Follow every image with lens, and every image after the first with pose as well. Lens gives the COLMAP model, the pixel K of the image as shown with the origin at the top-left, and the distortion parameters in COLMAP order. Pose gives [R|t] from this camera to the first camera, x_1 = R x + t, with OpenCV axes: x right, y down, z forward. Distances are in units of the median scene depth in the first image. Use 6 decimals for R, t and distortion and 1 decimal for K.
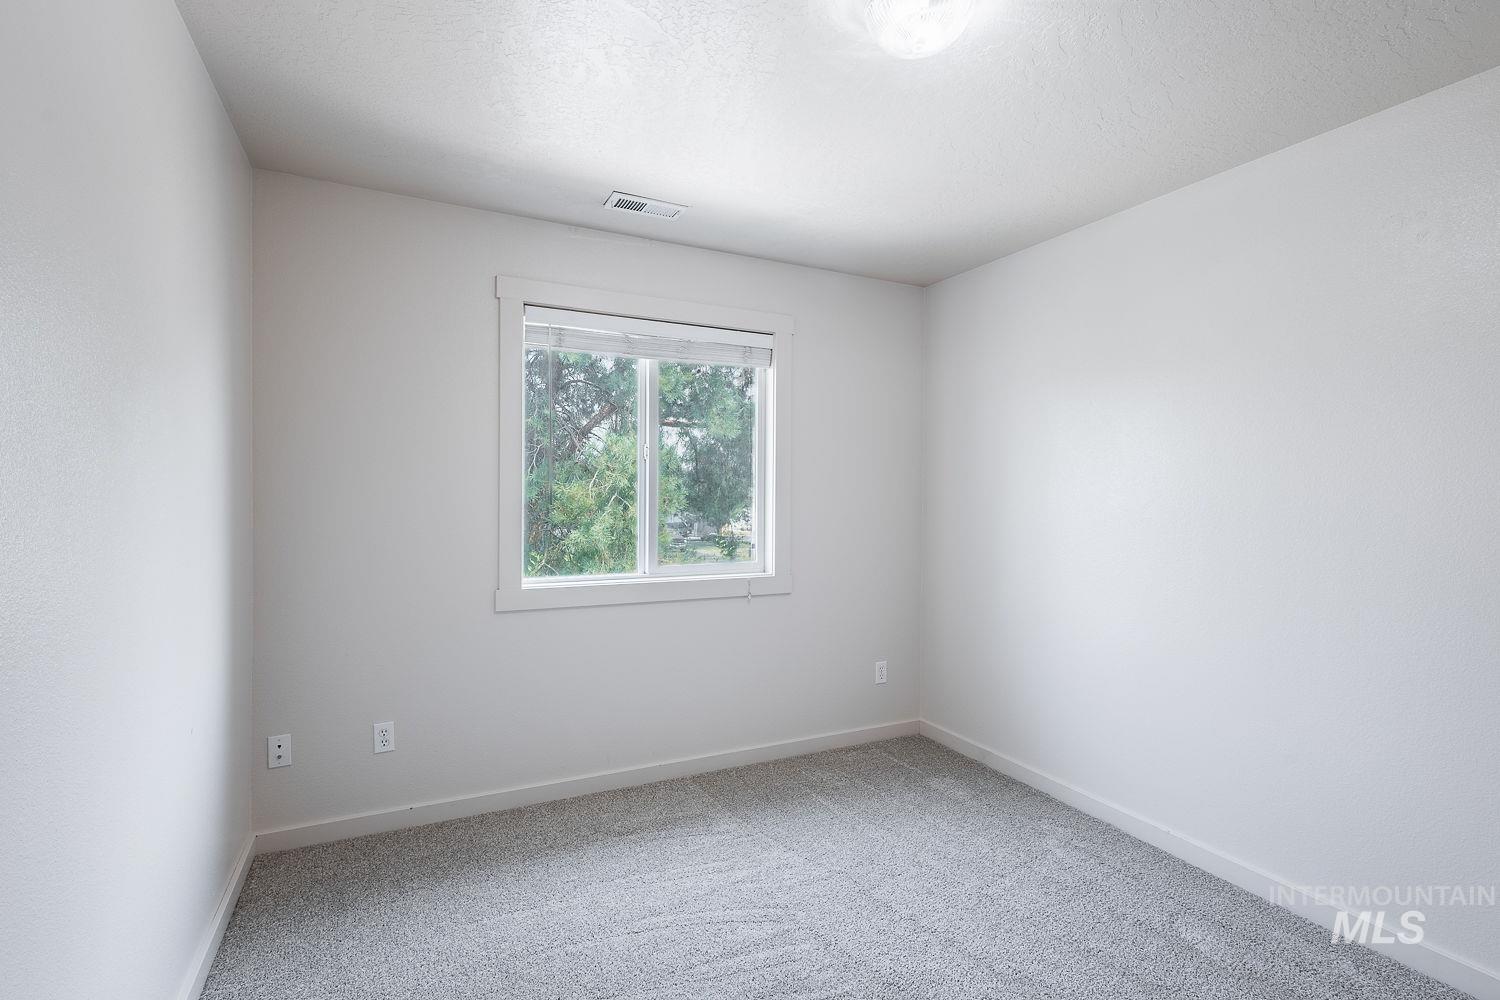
lens RADIAL K [[699.0, 0, 758.3], [0, 699.0, 504.4], [0, 0, 1]] dist [0.010695, -0.004153]
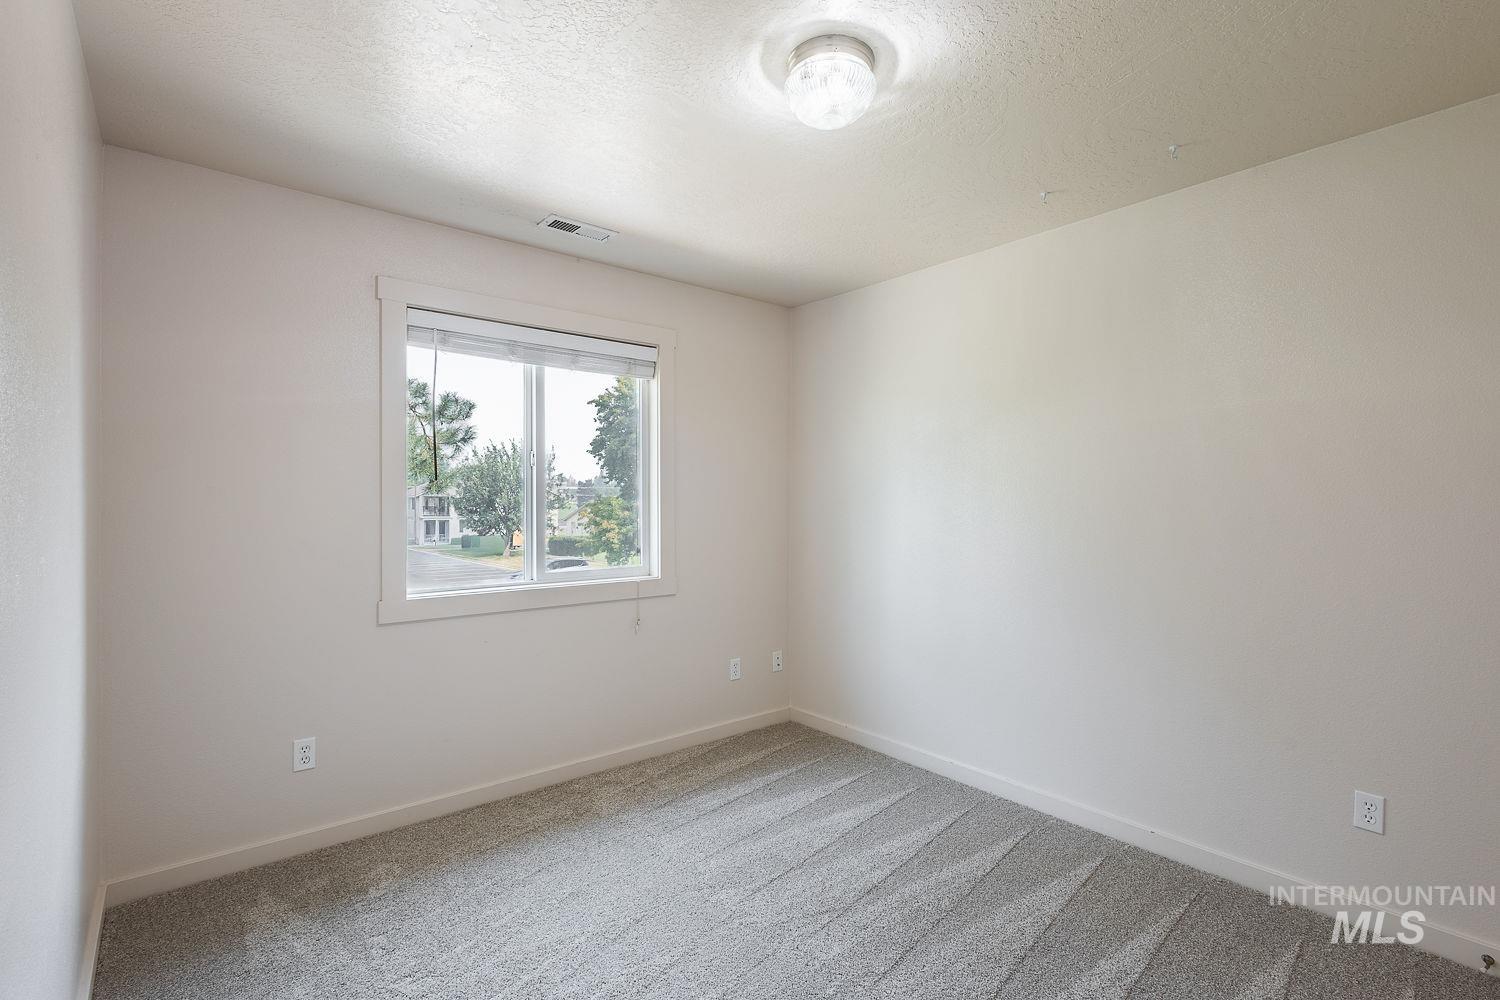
lens RADIAL K [[699.0, 0, 741.6], [0, 699.0, 499.5], [0, 0, 1]] dist [0.010695, -0.004153]
pose [[0.974317, -0.006494, 0.225089, -0.125224], [0.009796, 0.999860, -0.013557, 0.000359], [-0.224969, 0.015413, 0.974244, -0.062514]]
